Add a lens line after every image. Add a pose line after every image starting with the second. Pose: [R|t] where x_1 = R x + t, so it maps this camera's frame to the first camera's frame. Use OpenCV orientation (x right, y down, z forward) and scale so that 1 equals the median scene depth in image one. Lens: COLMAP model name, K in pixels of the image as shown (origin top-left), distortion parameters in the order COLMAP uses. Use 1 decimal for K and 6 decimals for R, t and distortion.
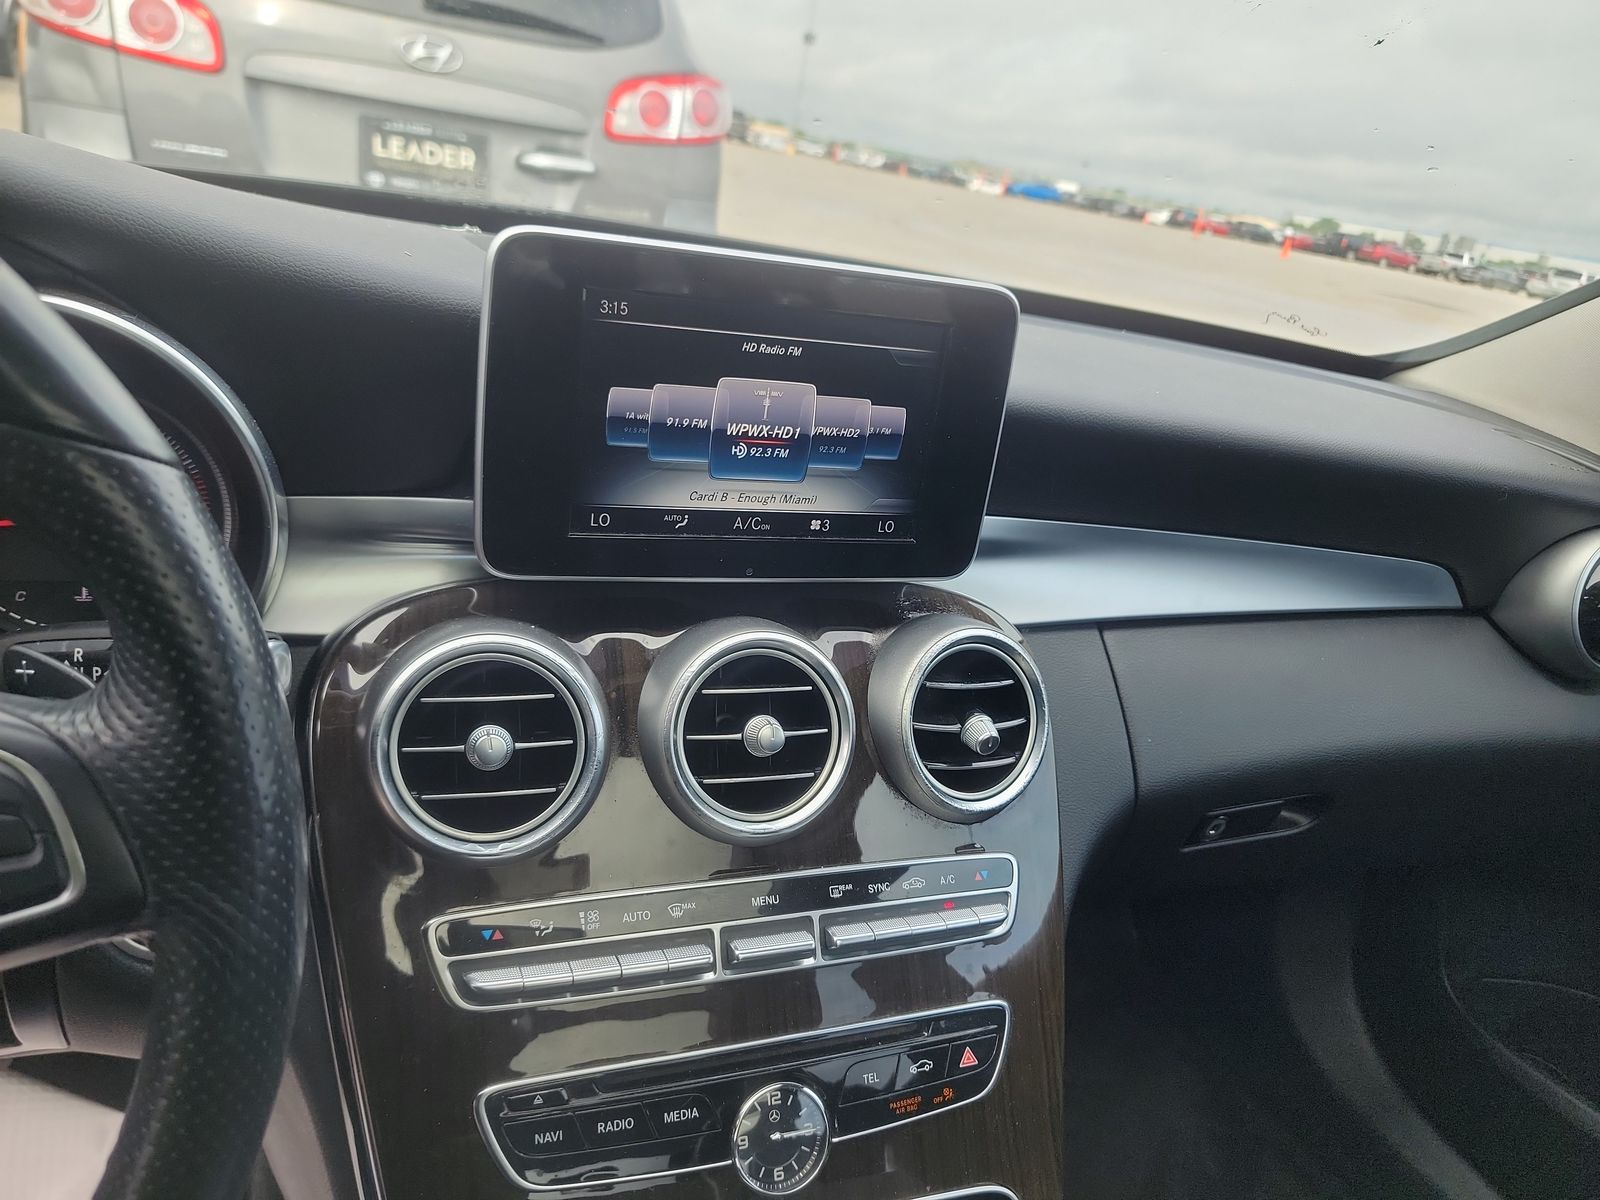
lens RADIAL K [[1149.9, 0, 799.6], [0, 1149.9, 606.1], [0, 0, 1]] dist [0.042913, -0.013651]
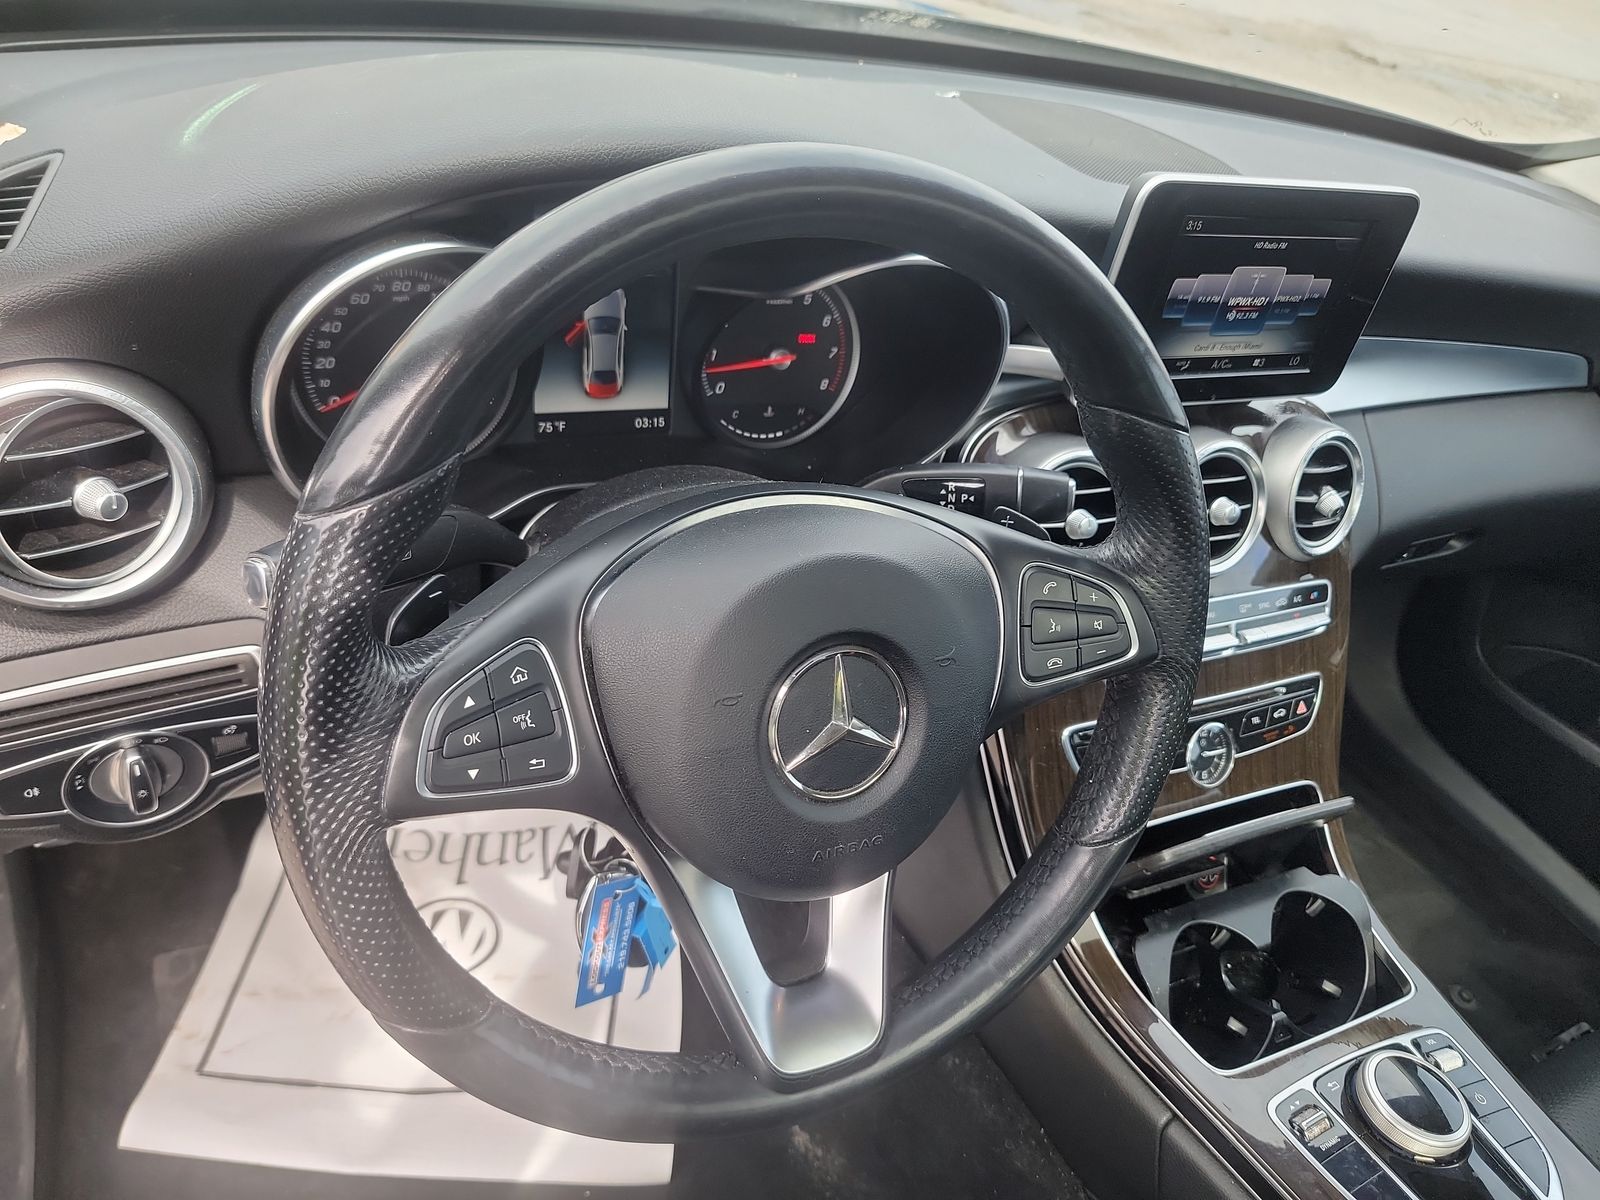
lens RADIAL K [[1149.9, 0, 795.1], [0, 1149.9, 598.2], [0, 0, 1]] dist [0.042913, -0.013651]
pose [[0.996075, -0.005782, 0.088327, -0.704837], [-0.018351, 0.962694, 0.269971, -0.171419], [-0.086593, -0.270532, 0.958809, -0.424790]]
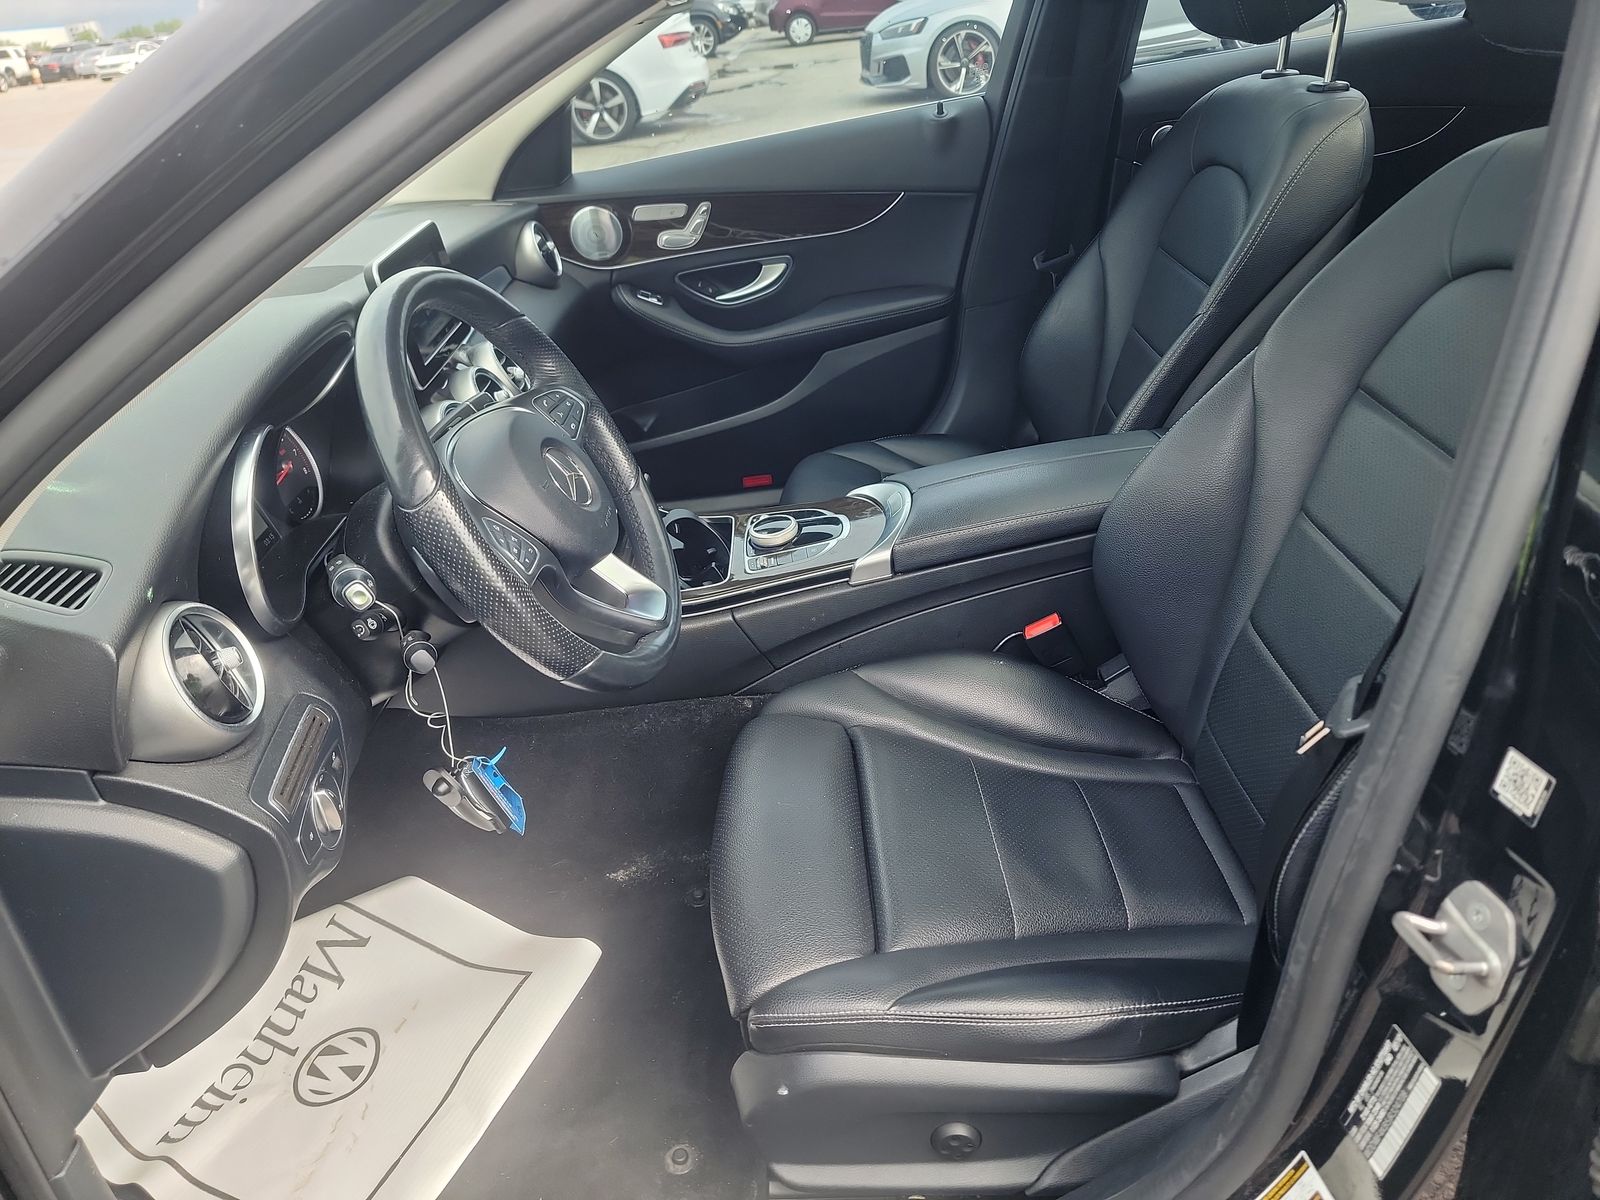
lens RADIAL K [[1149.9, 0, 812.7], [0, 1149.9, 596.2], [0, 0, 1]] dist [0.042913, -0.013651]
pose [[0.326793, -0.628273, 0.706031, -1.988004], [0.511786, 0.745675, 0.426666, -0.321223], [-0.794532, 0.221905, 0.565223, -1.026800]]
